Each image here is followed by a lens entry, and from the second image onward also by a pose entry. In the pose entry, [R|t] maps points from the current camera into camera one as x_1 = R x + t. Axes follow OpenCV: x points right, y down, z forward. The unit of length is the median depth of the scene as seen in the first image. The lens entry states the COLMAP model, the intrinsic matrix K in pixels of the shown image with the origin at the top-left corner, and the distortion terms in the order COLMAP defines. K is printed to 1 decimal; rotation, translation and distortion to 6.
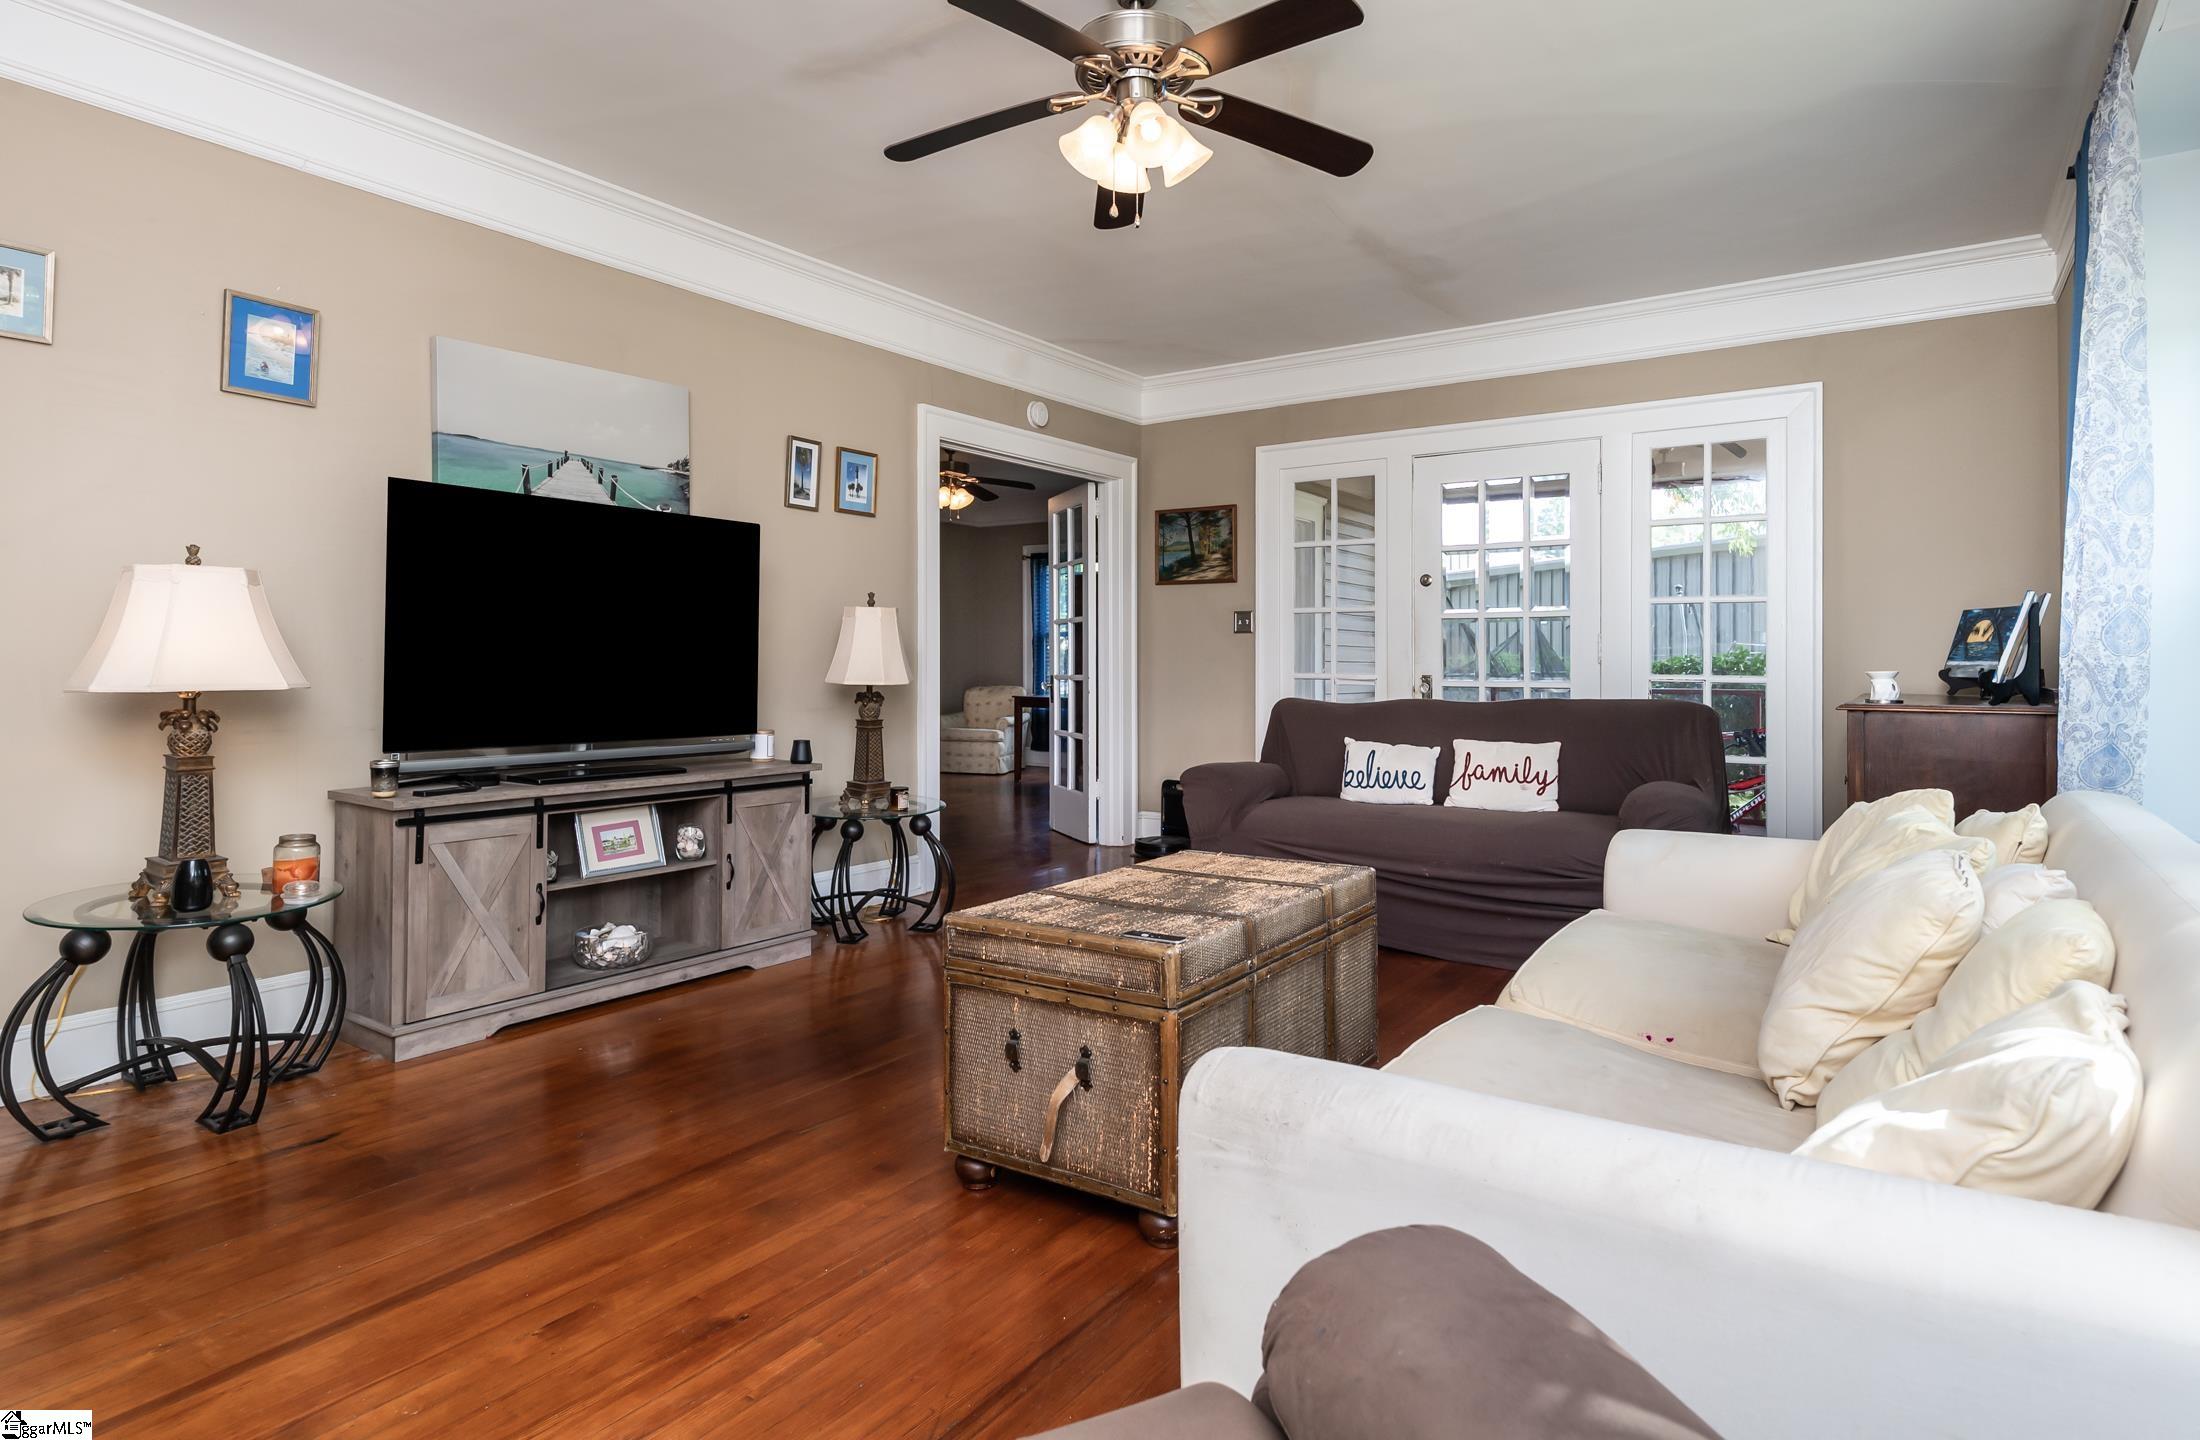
lens RADIAL K [[1183.5, 0, 1131.4], [0, 1183.5, 656.1], [0, 0, 1]] dist [0.004556, 0.000934]
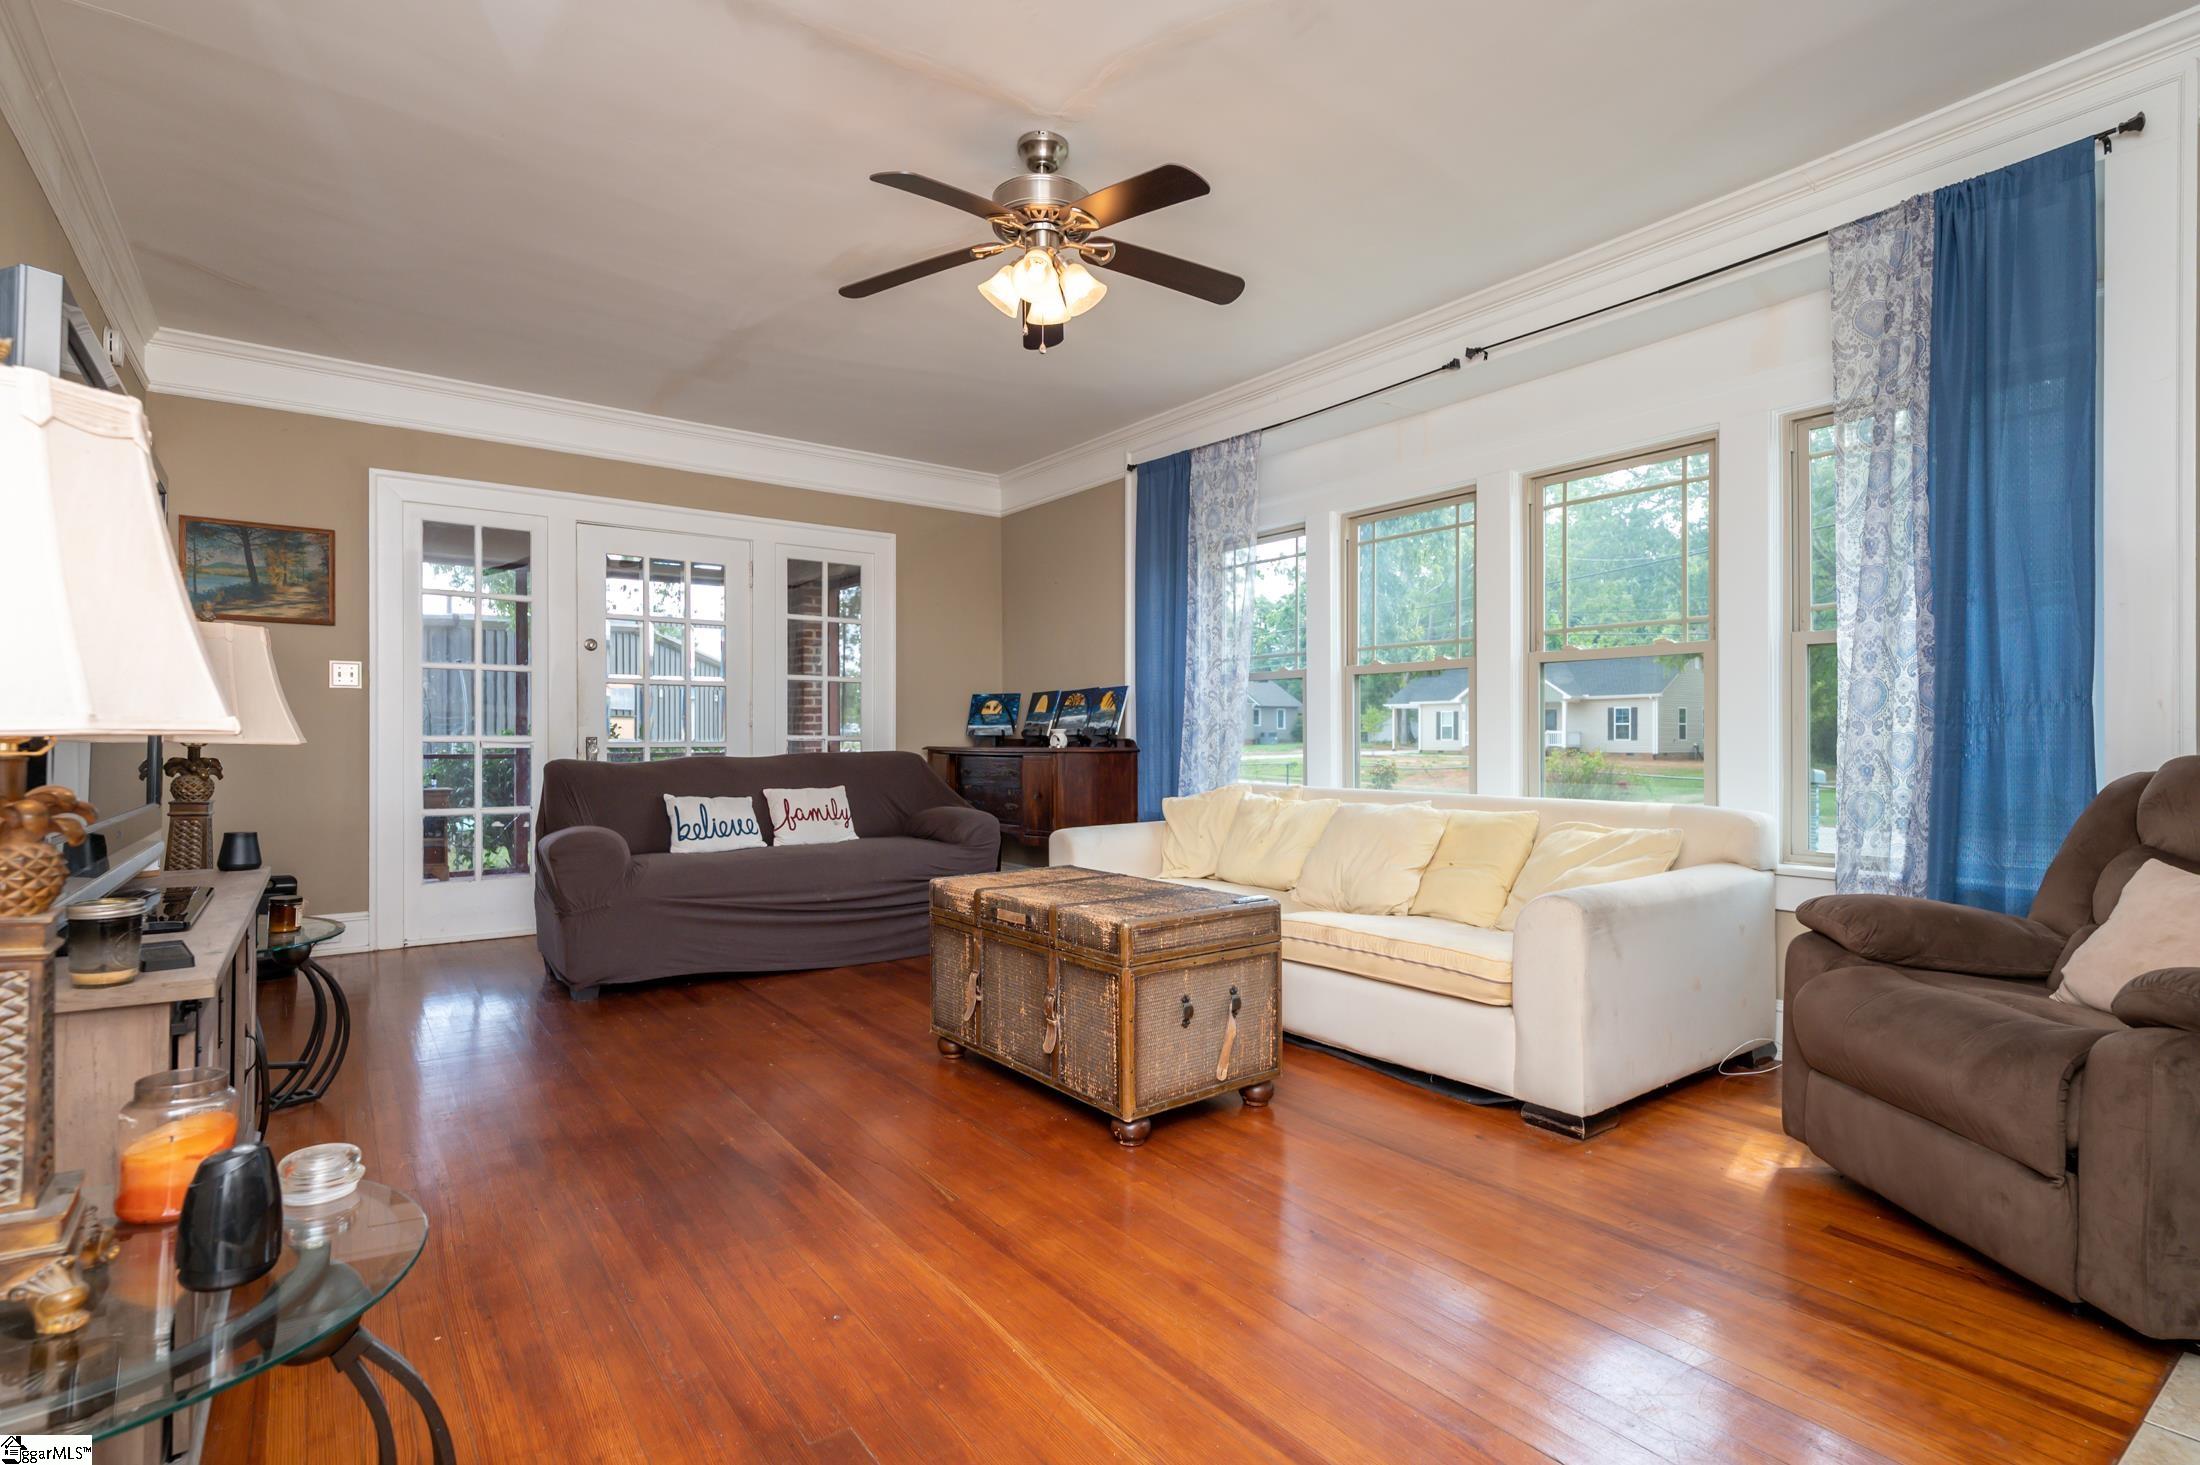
lens RADIAL K [[1055.9, 0, 1105.6], [0, 1055.9, 734.9], [0, 0, 1]] dist [0.006503, 0.000420]
pose [[0.331120, 0.001889, 0.943587, -0.582762], [-0.004722, 0.999989, -0.000345, 0.015697], [-0.943577, -0.004342, 0.331125, 0.337172]]
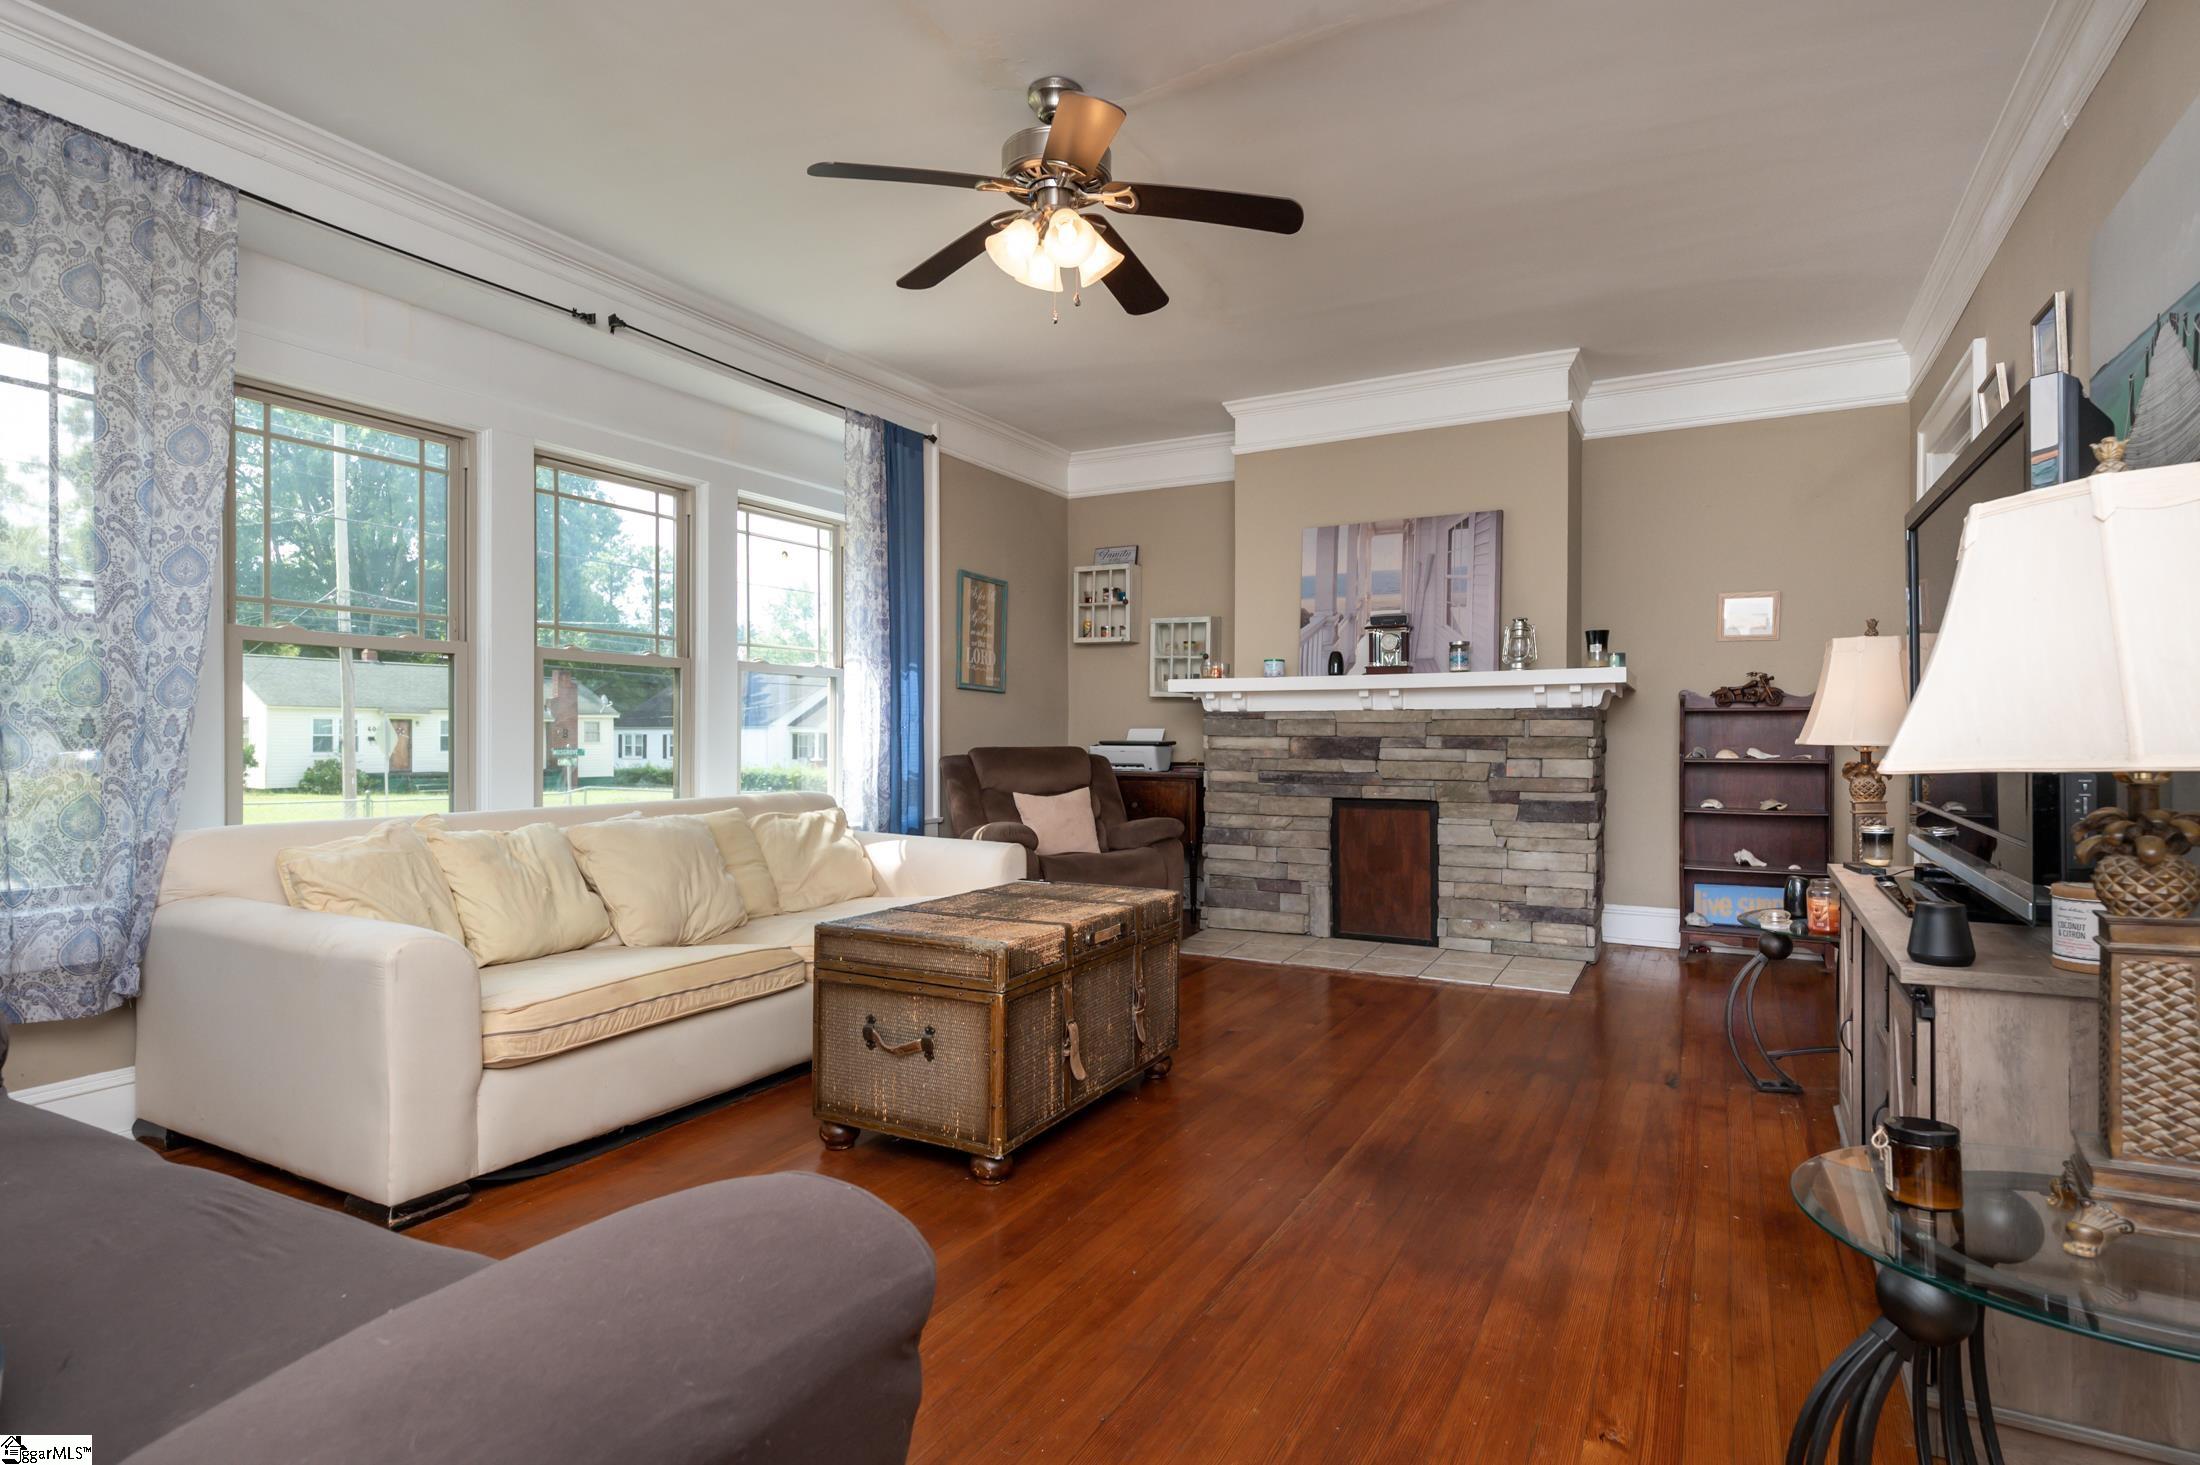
lens RADIAL K [[1146.2, 0, 1101.3], [0, 1146.2, 729.8], [0, 0, 1]] dist [0.003528, 0.002015]
pose [[-0.995190, 0.004501, -0.097864, 0.028390], [0.005026, 0.999974, -0.005113, 0.013596], [0.097839, -0.005580, -0.995187, 1.196076]]
